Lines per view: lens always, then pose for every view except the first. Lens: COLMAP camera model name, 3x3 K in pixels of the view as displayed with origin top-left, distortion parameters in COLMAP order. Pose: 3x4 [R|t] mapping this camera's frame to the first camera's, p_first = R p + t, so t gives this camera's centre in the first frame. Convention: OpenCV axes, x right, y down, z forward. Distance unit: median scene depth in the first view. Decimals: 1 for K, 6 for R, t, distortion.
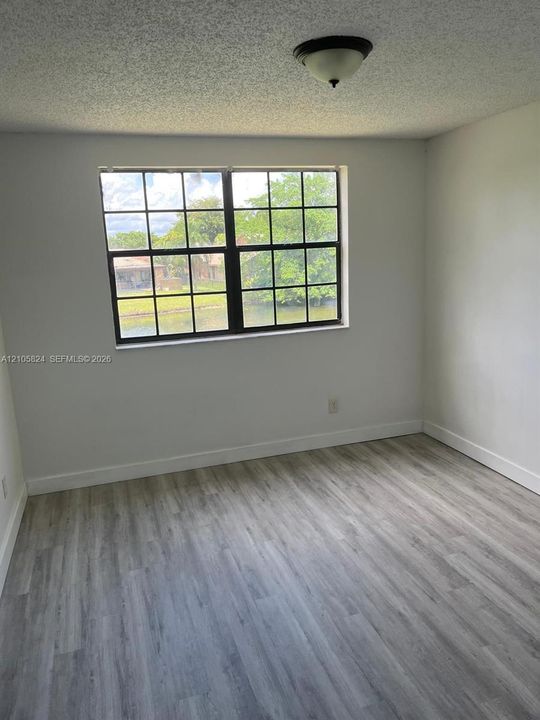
lens RADIAL K [[544.9, 0, 270.0], [0, 544.9, 360.0], [0, 0, 1]] dist [0.033856, -0.051319]
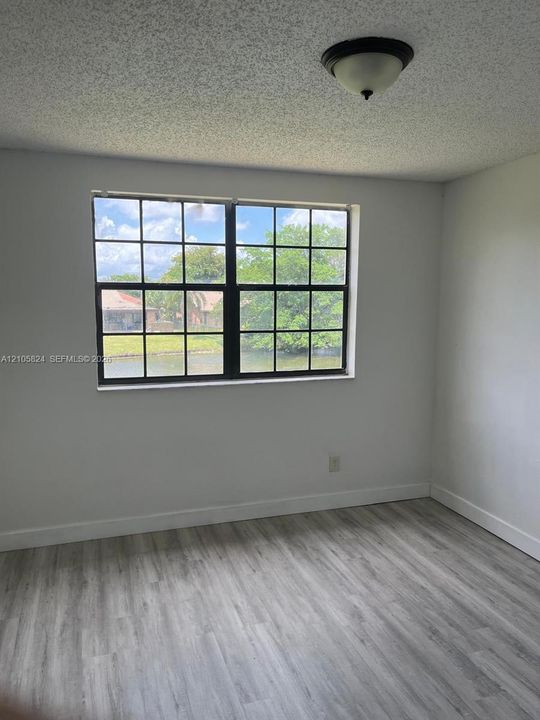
lens RADIAL K [[547.7, 0, 263.4], [0, 547.7, 366.4], [0, 0, 1]] dist [0.044387, -0.077100]
pose [[0.998887, 0.046578, 0.007455, -0.021365], [-0.045880, 0.996061, -0.075882, -0.003091], [-0.010960, 0.075456, 0.997089, 0.108473]]
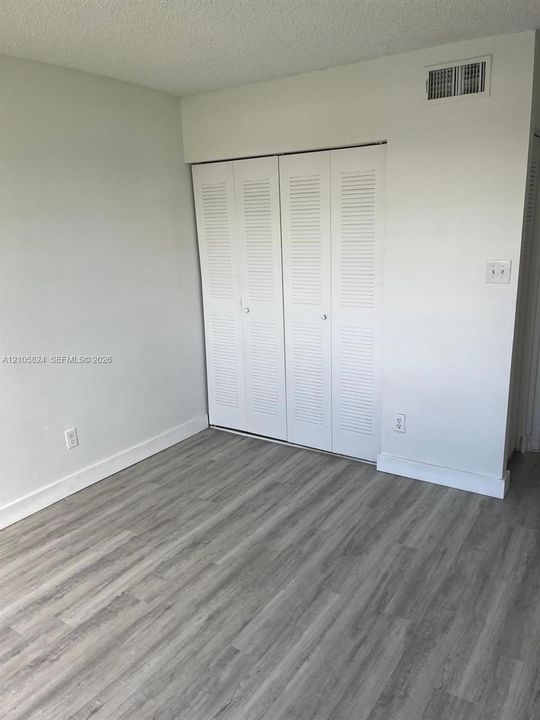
lens RADIAL K [[544.9, 0, 270.0], [0, 544.9, 360.0], [0, 0, 1]] dist [0.033856, -0.051319]
pose [[-0.625128, -0.128672, 0.769843, -0.356153], [0.216328, 0.919116, 0.329285, -0.161115], [-0.749945, 0.372384, -0.546730, 0.943525]]
